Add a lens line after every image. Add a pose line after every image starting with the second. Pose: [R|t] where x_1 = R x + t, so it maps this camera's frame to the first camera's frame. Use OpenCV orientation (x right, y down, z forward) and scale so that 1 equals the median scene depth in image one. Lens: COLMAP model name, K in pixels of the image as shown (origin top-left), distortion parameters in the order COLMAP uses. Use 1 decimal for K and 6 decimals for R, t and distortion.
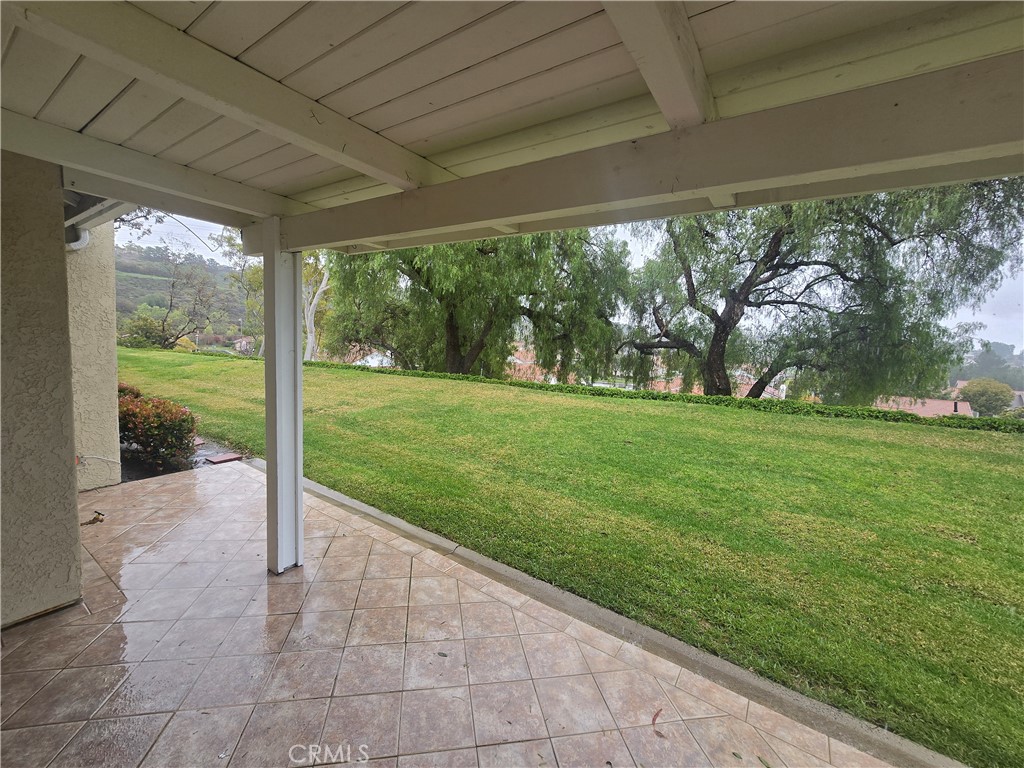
lens RADIAL K [[420.5, 0, 513.6], [0, 420.5, 377.2], [0, 0, 1]] dist [-0.001649, -0.000246]
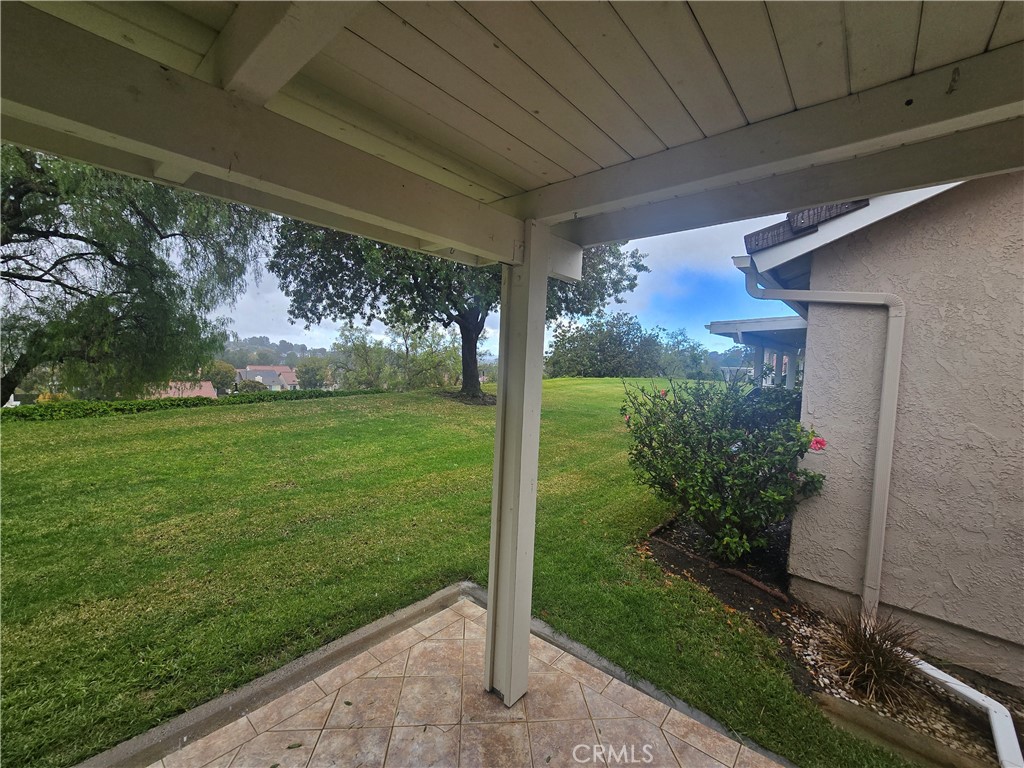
lens RADIAL K [[414.3, 0, 515.2], [0, 414.3, 374.1], [0, 0, 1]] dist [0.000593, -0.000050]
pose [[0.117685, -0.077998, 0.989983, -0.101965], [0.056655, 0.995814, 0.071723, -0.018235], [-0.991434, 0.047647, 0.121611, 0.097882]]
